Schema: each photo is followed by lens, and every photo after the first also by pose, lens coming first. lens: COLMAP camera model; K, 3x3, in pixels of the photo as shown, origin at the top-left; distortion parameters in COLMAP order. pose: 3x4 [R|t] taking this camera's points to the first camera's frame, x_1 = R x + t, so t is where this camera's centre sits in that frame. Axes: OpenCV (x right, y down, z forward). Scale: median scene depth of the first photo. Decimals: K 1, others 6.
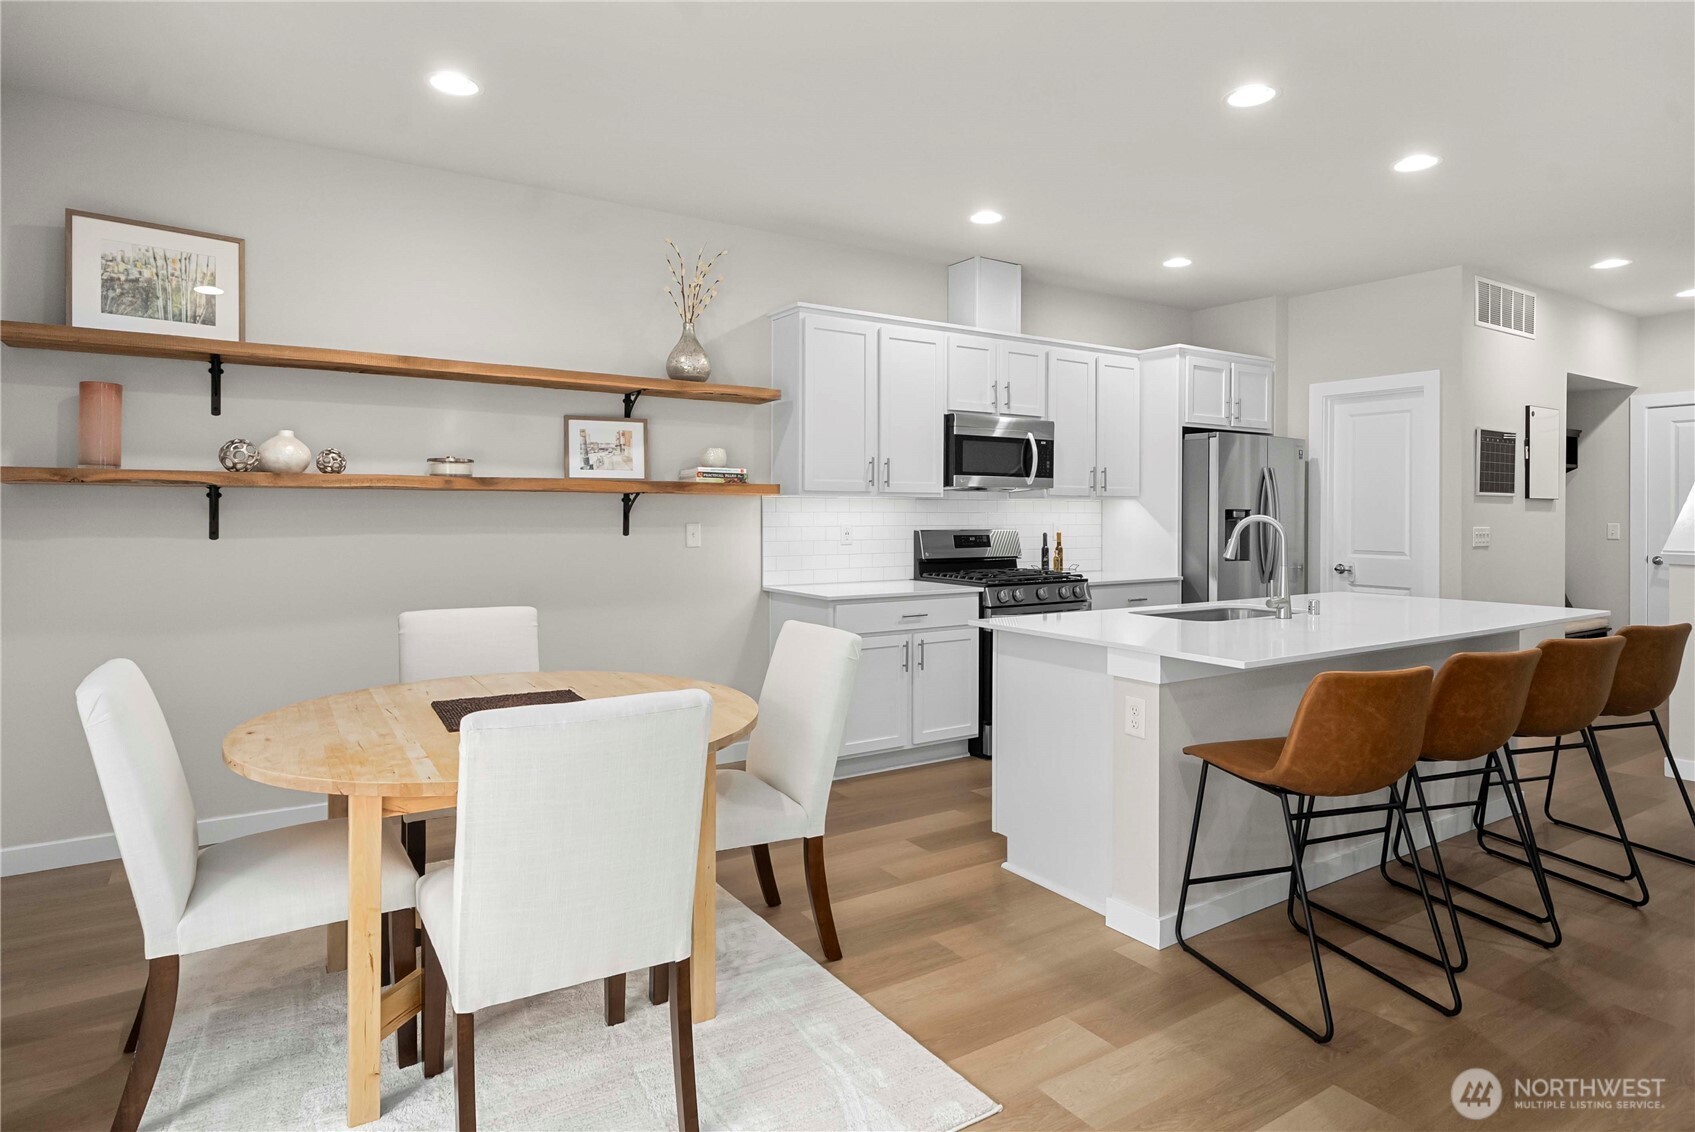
lens RADIAL K [[937.1, 0, 848.6], [0, 937.1, 515.0], [0, 0, 1]] dist [0.002001, -0.000598]
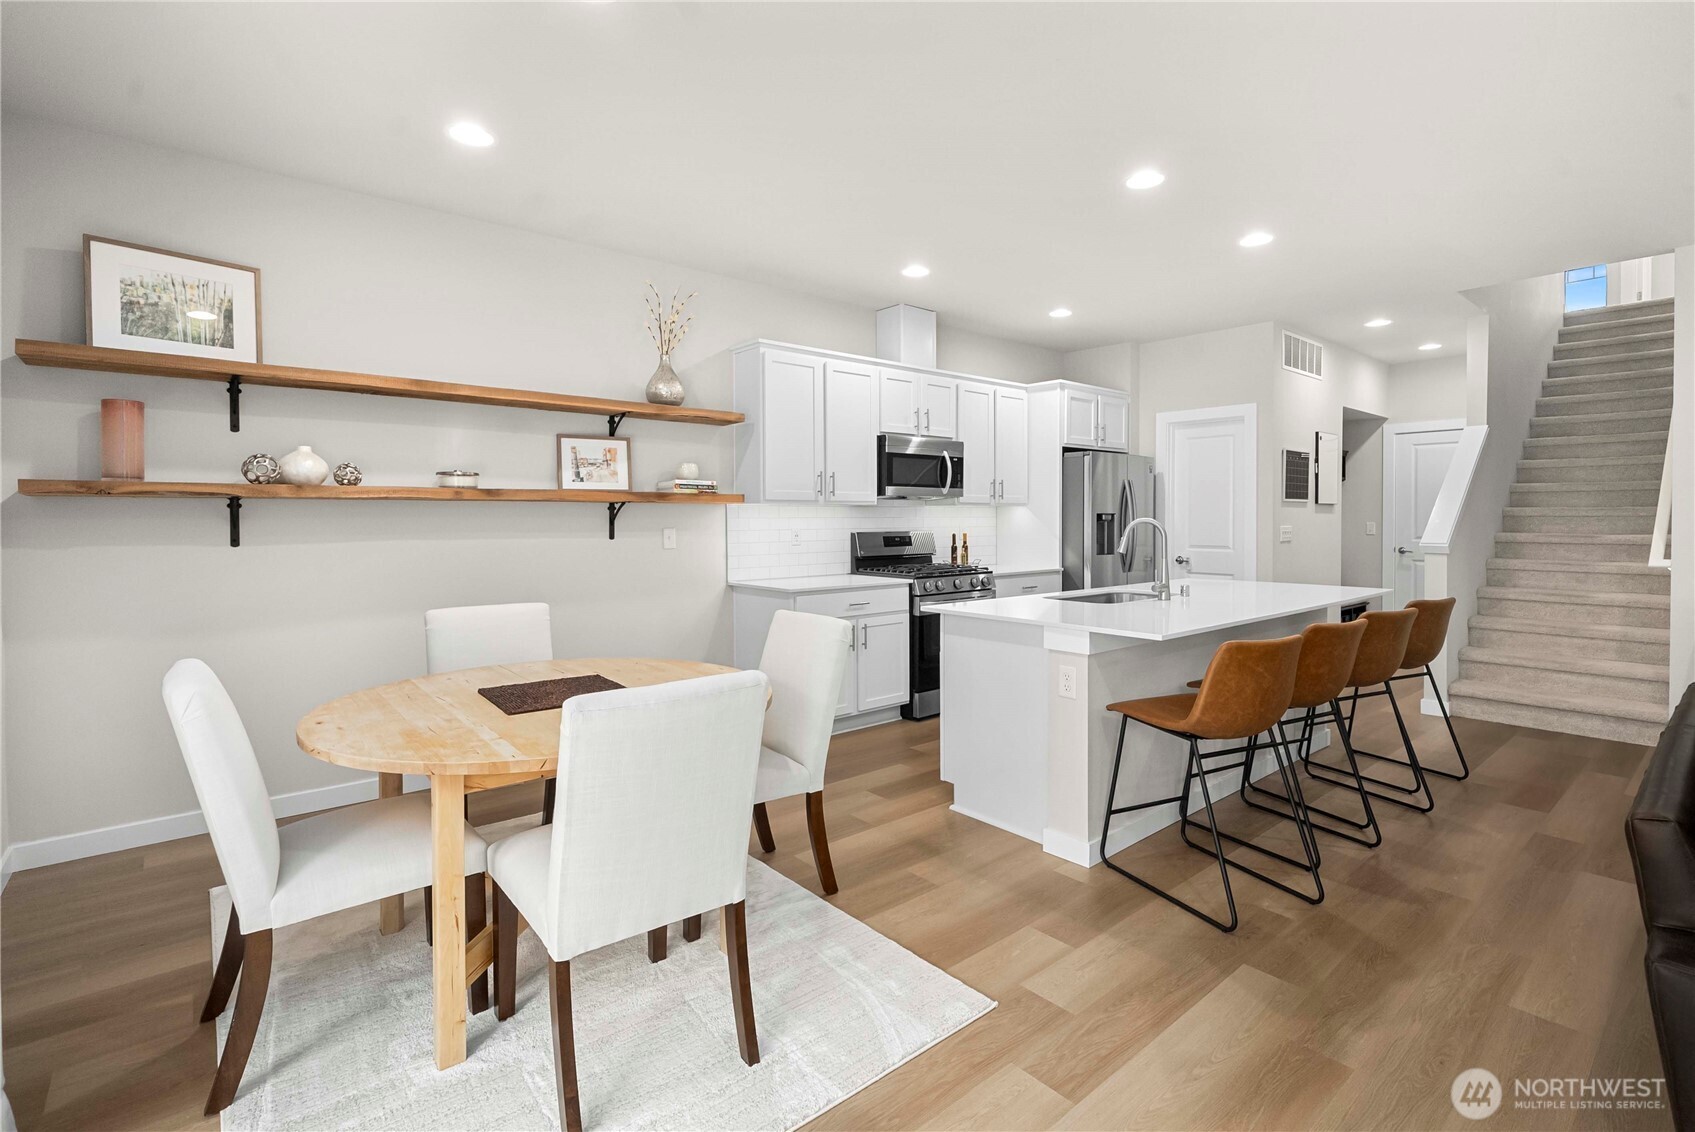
lens RADIAL K [[787.4, 0, 845.3], [0, 787.4, 531.7], [0, 0, 1]] dist [0.000385, 0.000377]
pose [[0.991863, -0.008828, 0.127007, -0.100916], [0.006917, 0.999856, 0.015481, -0.000451], [-0.127125, -0.014477, 0.991781, 0.009851]]
